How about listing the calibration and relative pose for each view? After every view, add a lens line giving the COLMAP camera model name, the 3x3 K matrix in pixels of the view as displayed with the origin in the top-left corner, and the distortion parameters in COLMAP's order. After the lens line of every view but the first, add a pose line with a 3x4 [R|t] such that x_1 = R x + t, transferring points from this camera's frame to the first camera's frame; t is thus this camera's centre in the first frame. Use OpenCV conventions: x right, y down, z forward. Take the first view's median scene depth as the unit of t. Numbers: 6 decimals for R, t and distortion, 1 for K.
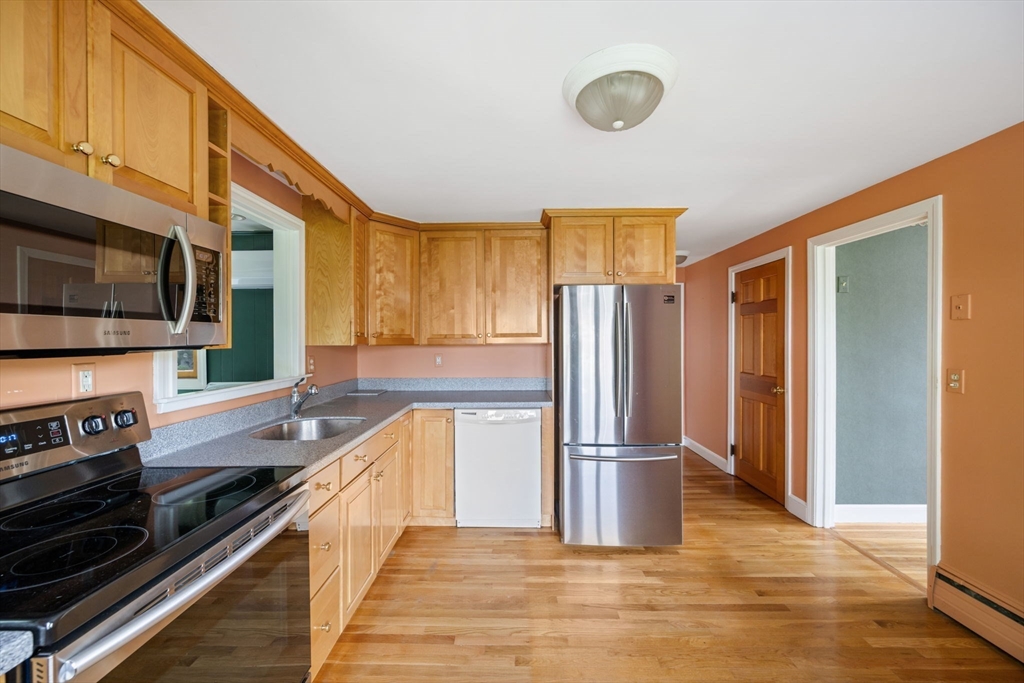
lens RADIAL K [[402.9, 0, 507.3], [0, 402.9, 340.5], [0, 0, 1]] dist [-0.001390, 0.000993]
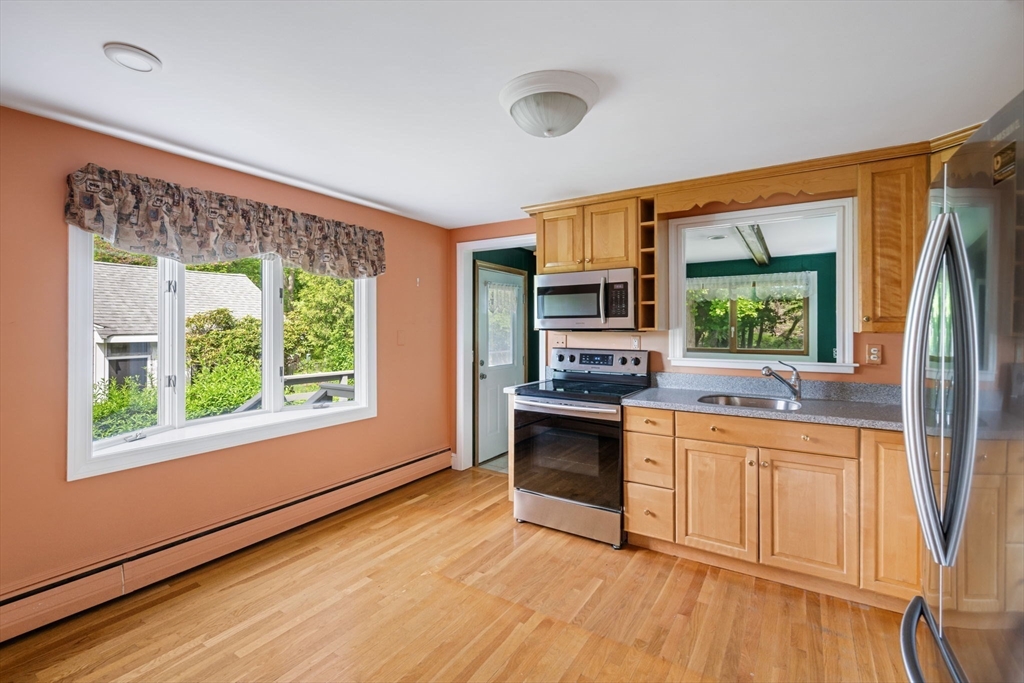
lens RADIAL K [[454.4, 0, 510.0], [0, 454.4, 321.7], [0, 0, 1]] dist [0.002159, -0.000325]
pose [[-0.527303, -0.001838, -0.849675, 0.722258], [0.001582, 0.999994, -0.003144, -0.008072], [0.849676, -0.003002, -0.527297, 0.810999]]
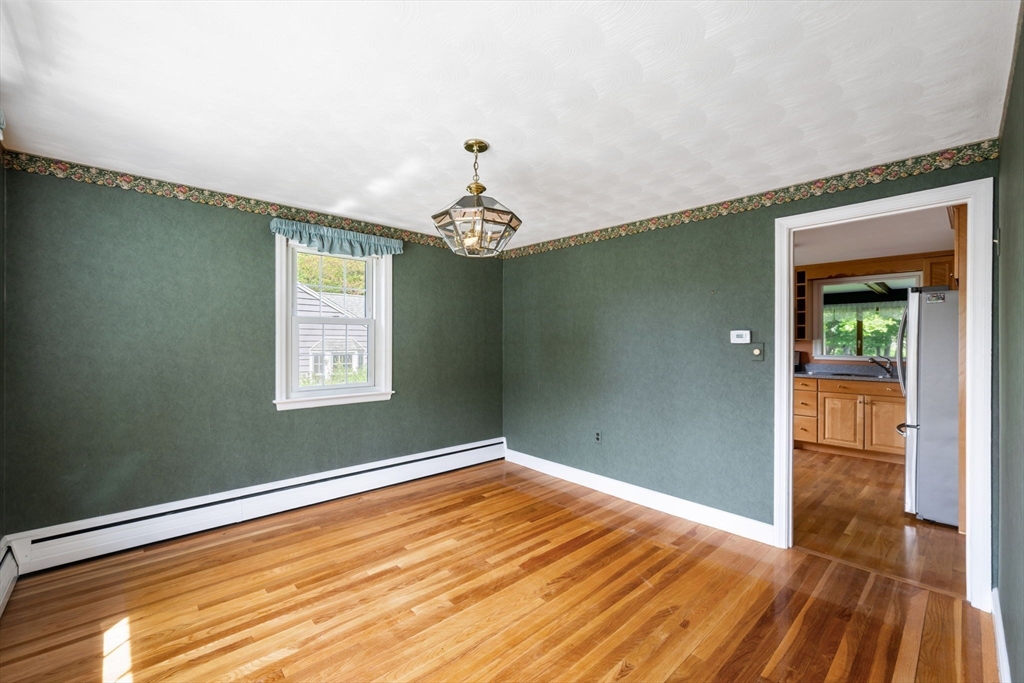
lens RADIAL K [[423.3, 0, 512.8], [0, 423.3, 340.3], [0, 0, 1]] dist [0.002964, 0.000101]
pose [[-0.718454, 0.004157, -0.695562, 1.918191], [-0.000067, 0.999982, 0.006045, -0.000979], [0.695575, 0.004389, -0.718440, 0.993851]]
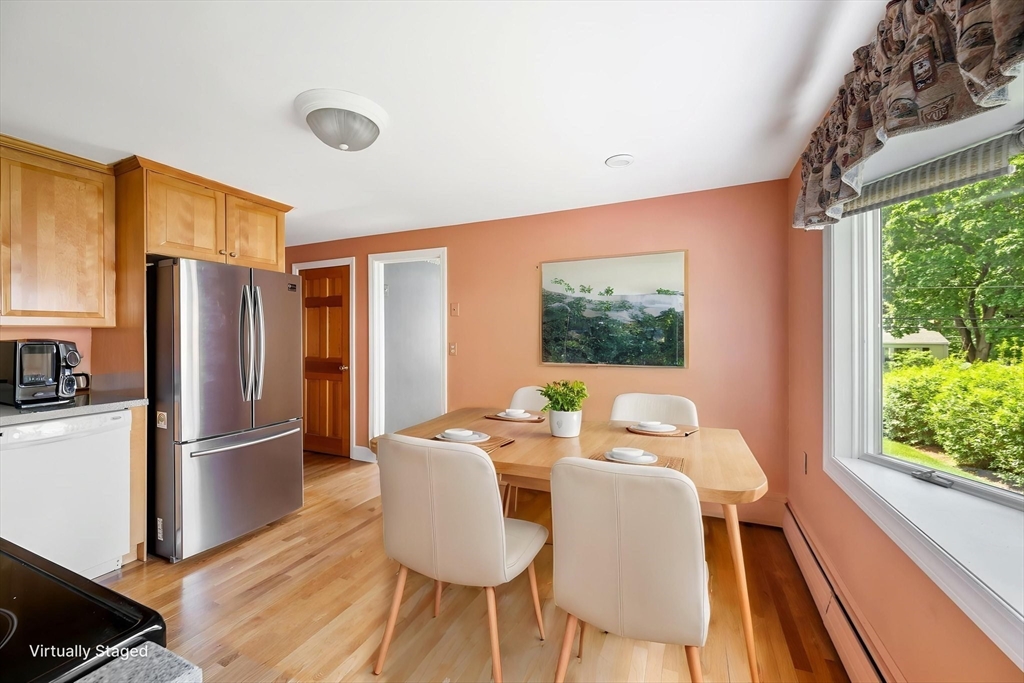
lens RADIAL K [[402.9, 0, 517.0], [0, 402.9, 332.0], [0, 0, 1]] dist [-0.001390, 0.000993]
pose [[0.381659, 0.008546, 0.924264, -0.346784], [0.003736, 0.999935, -0.010788, 0.030084], [-0.924296, 0.007570, 0.381602, 0.011907]]
